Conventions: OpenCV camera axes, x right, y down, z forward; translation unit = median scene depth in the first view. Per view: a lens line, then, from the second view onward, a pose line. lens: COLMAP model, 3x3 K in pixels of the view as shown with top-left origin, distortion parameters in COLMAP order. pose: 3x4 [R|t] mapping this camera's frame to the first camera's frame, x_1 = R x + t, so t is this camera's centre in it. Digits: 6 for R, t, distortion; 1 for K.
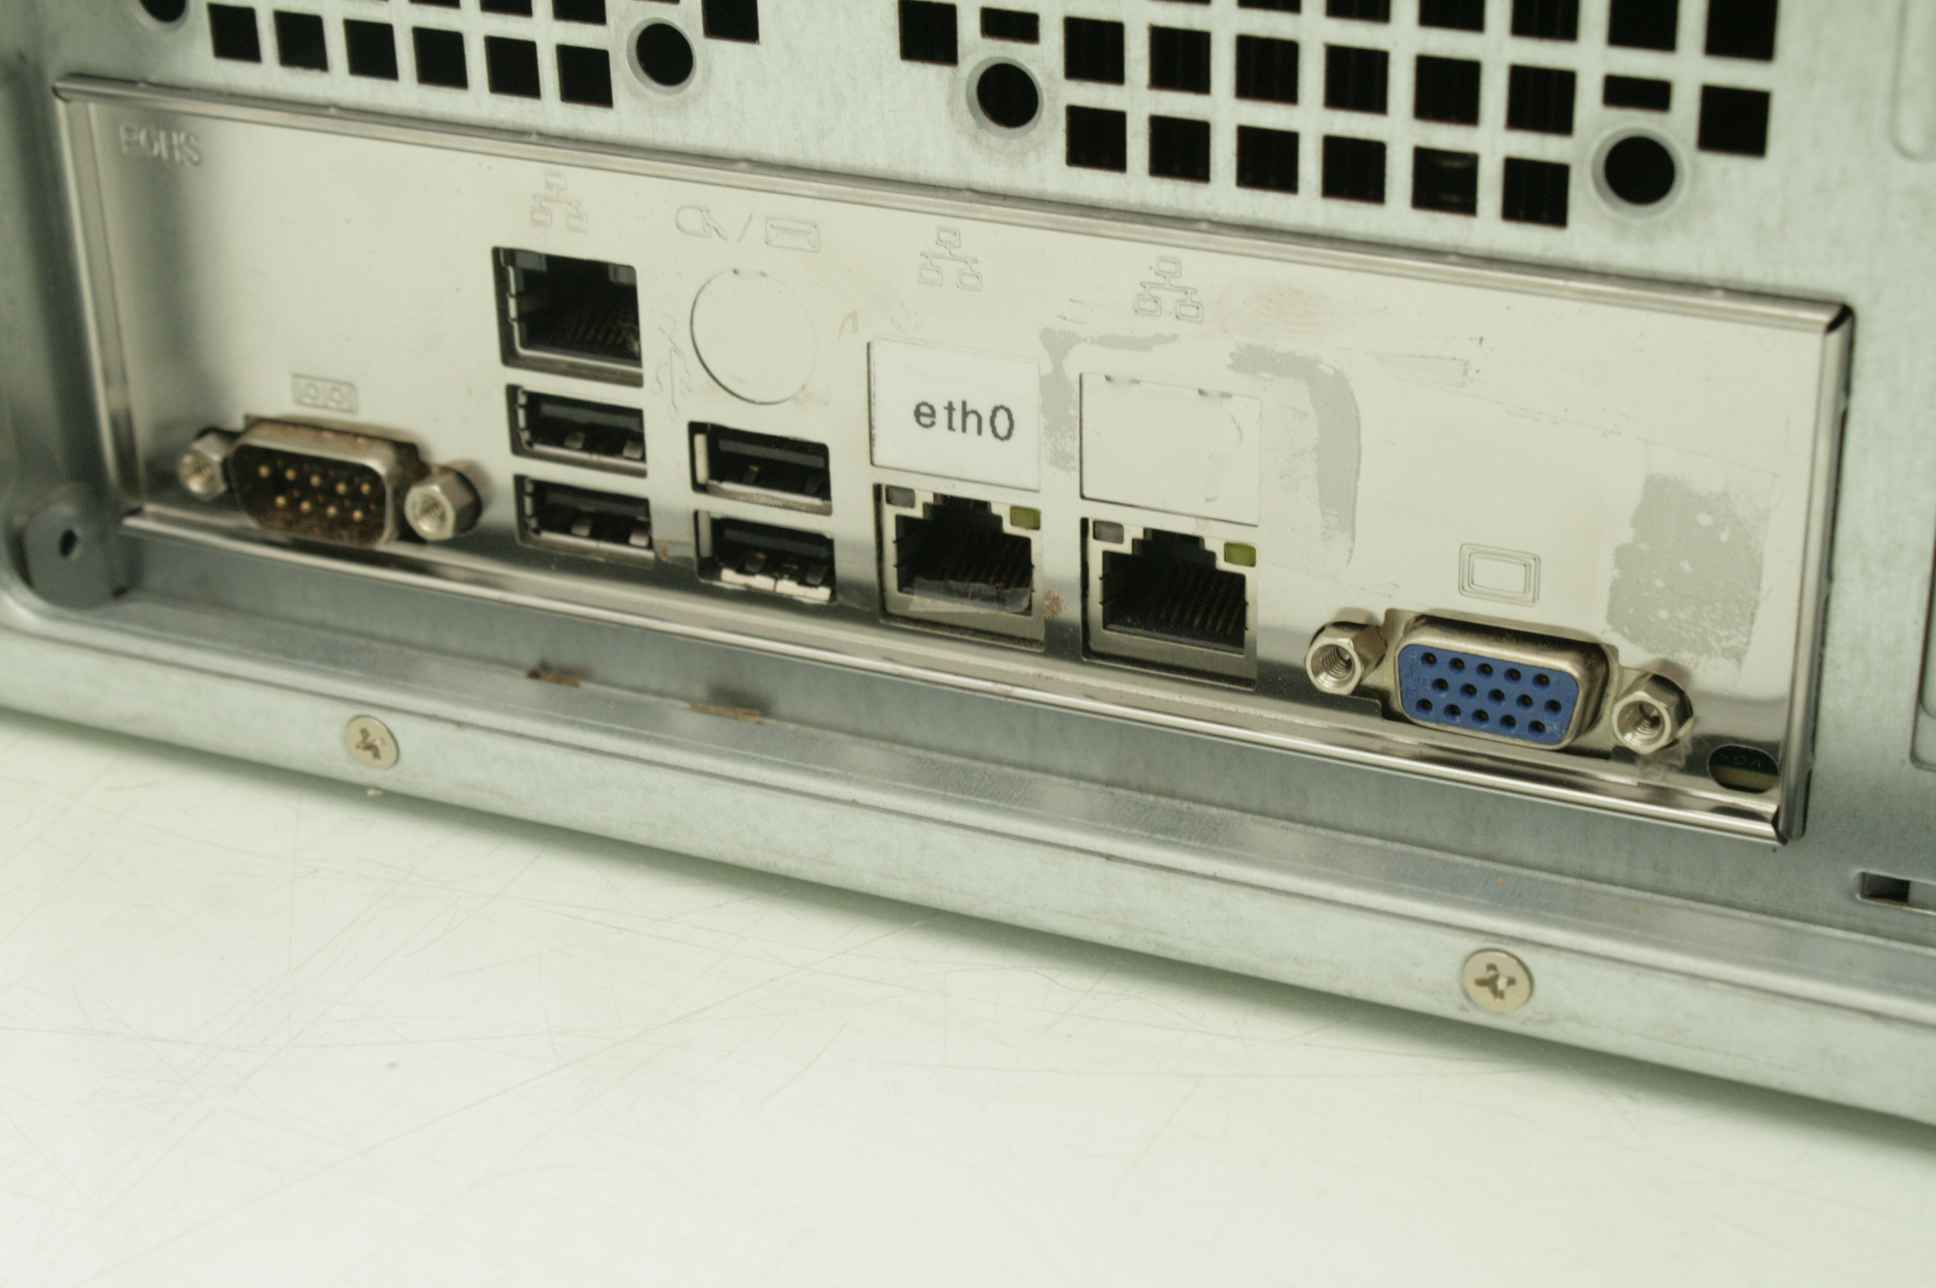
lens RADIAL K [[3473.9, 0, 968.0], [0, 3473.9, 644.0], [0, 0, 1]] dist [0.017311, 0.019809]
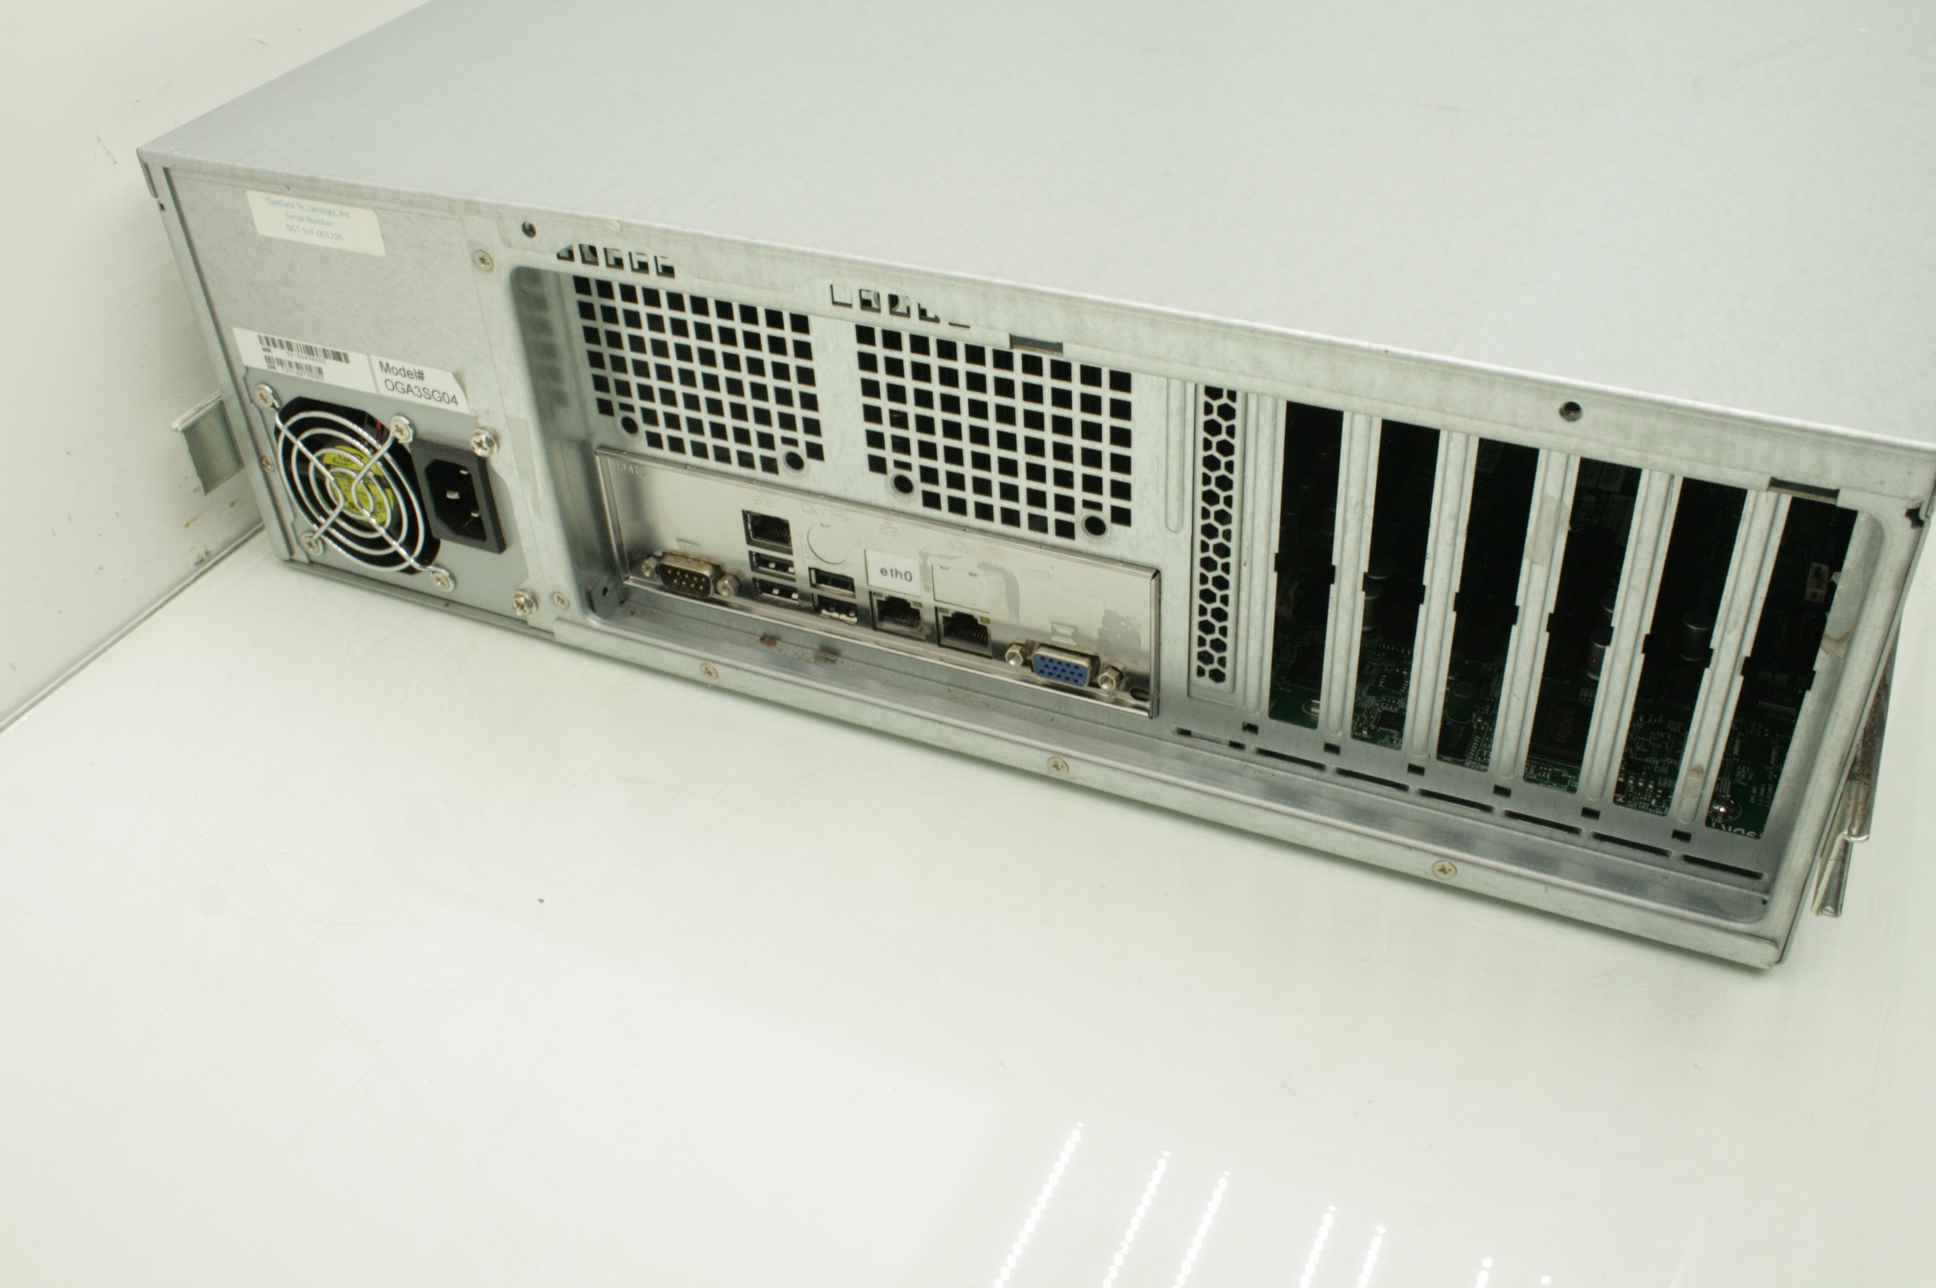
lens RADIAL K [[1806.2, 0, 968.0], [0, 1806.2, 644.0], [0, 0, 1]] dist [-0.116032, 0.002187]
pose [[0.999457, -0.013030, -0.030260, 0.111521], [0.018322, 0.983165, 0.181800, -0.297622], [0.027382, -0.182255, 0.982870, -0.586053]]
